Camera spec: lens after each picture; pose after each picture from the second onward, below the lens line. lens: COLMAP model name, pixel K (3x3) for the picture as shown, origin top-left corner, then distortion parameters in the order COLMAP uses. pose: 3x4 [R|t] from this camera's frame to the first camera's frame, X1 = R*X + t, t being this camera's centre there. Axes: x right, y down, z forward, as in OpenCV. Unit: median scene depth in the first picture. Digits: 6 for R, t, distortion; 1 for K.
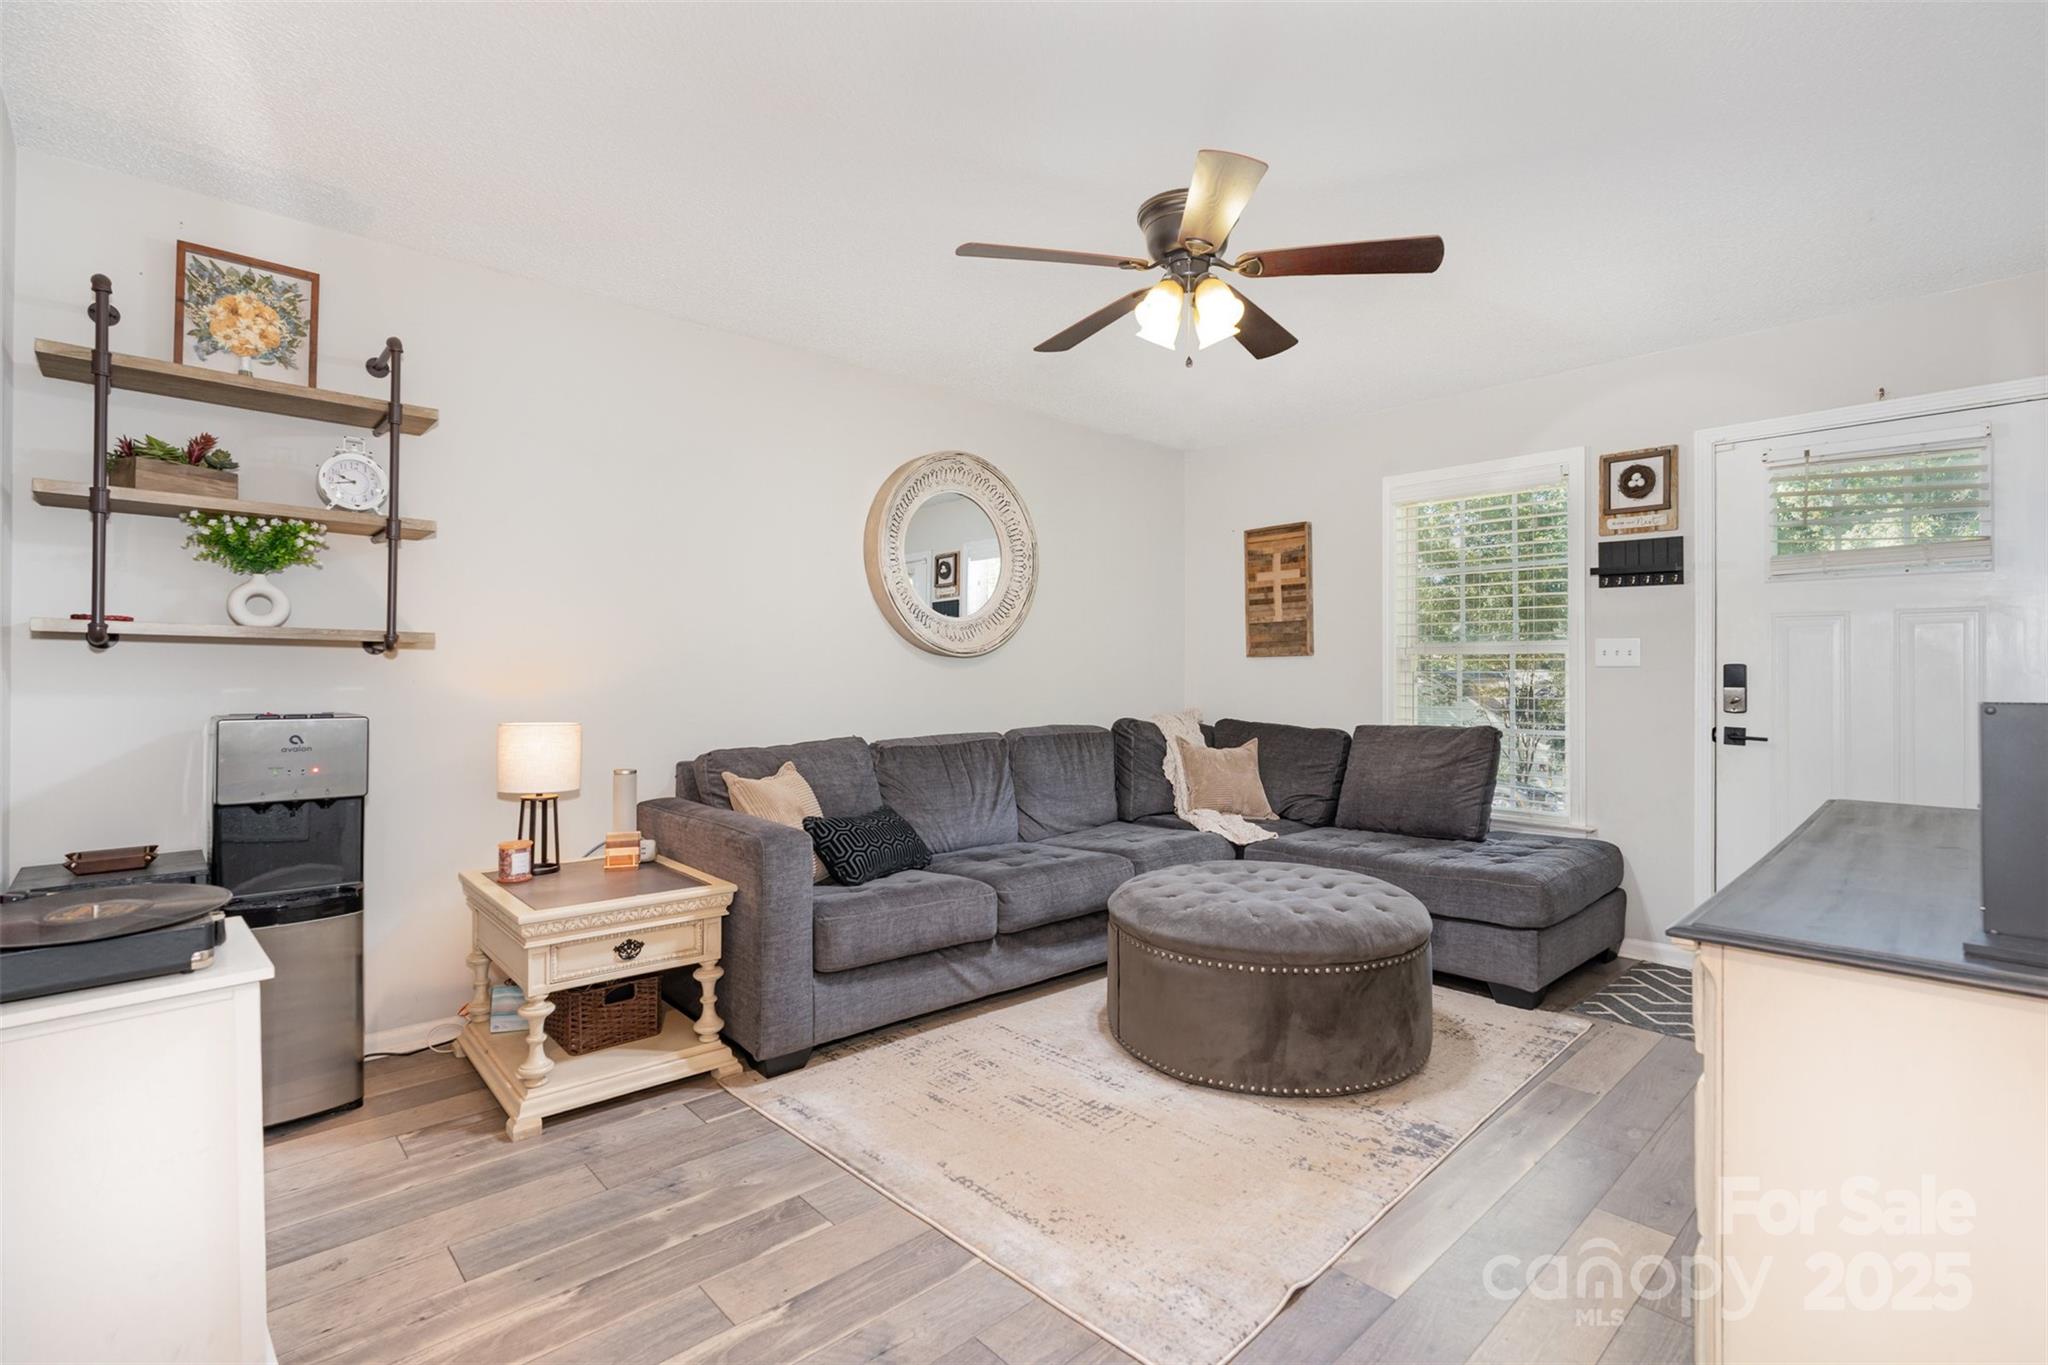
lens RADIAL K [[952.2, 0, 1017.7], [0, 952.2, 671.9], [0, 0, 1]] dist [-0.001650, -0.001041]
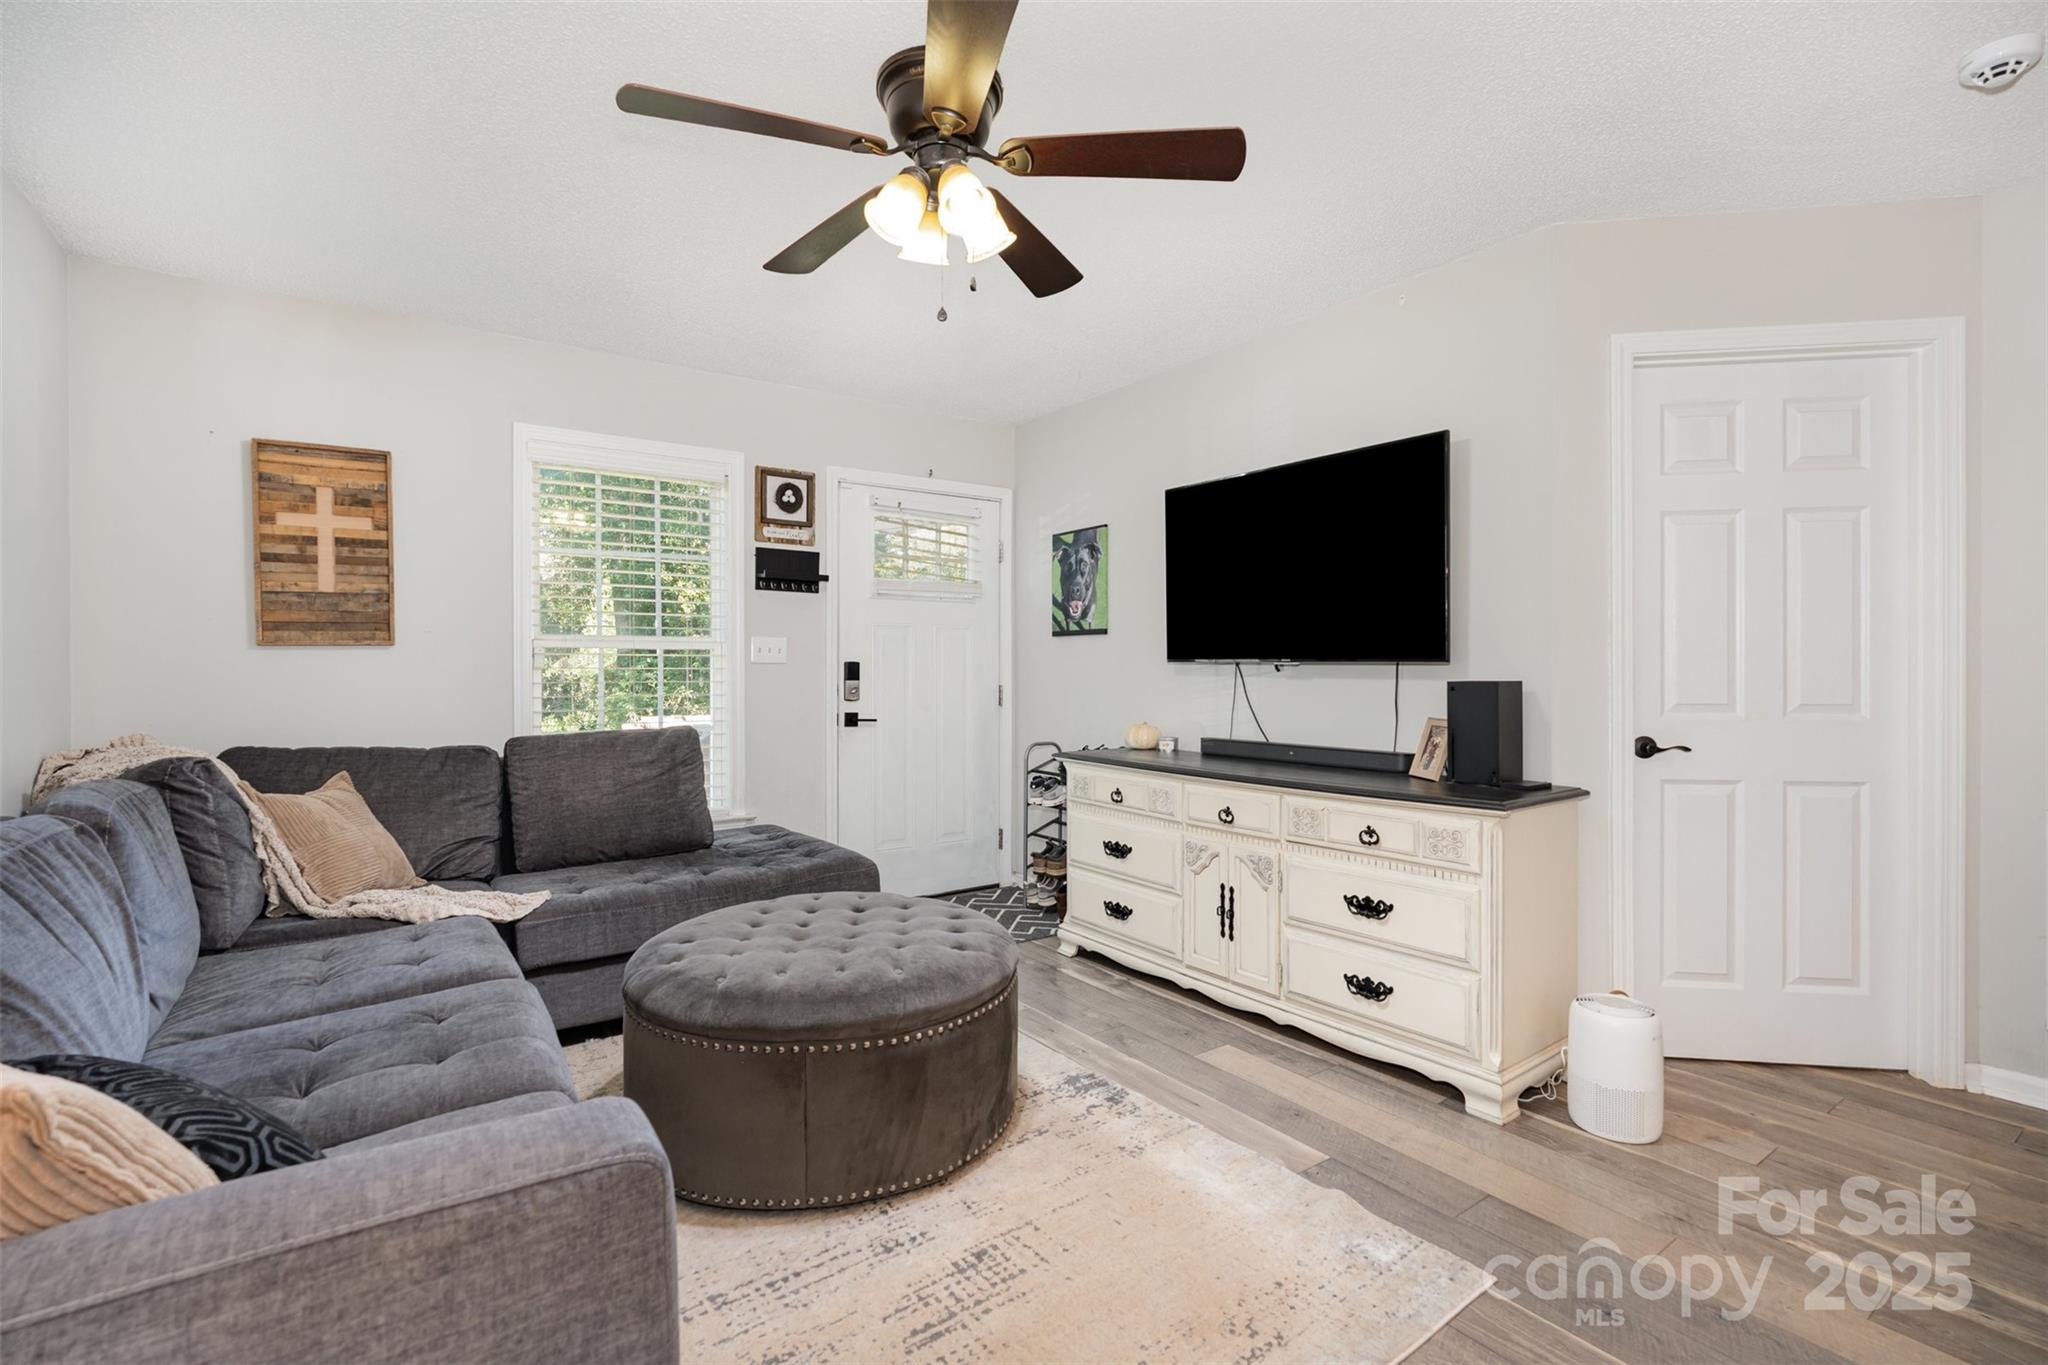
lens RADIAL K [[952.2, 0, 1021.7], [0, 952.2, 679.8], [0, 0, 1]] dist [-0.001650, -0.001041]
pose [[0.112364, -0.013543, 0.993575, -0.400864], [0.001018, 0.999908, 0.013514, -0.000845], [-0.993667, -0.000507, 0.112367, 0.557545]]
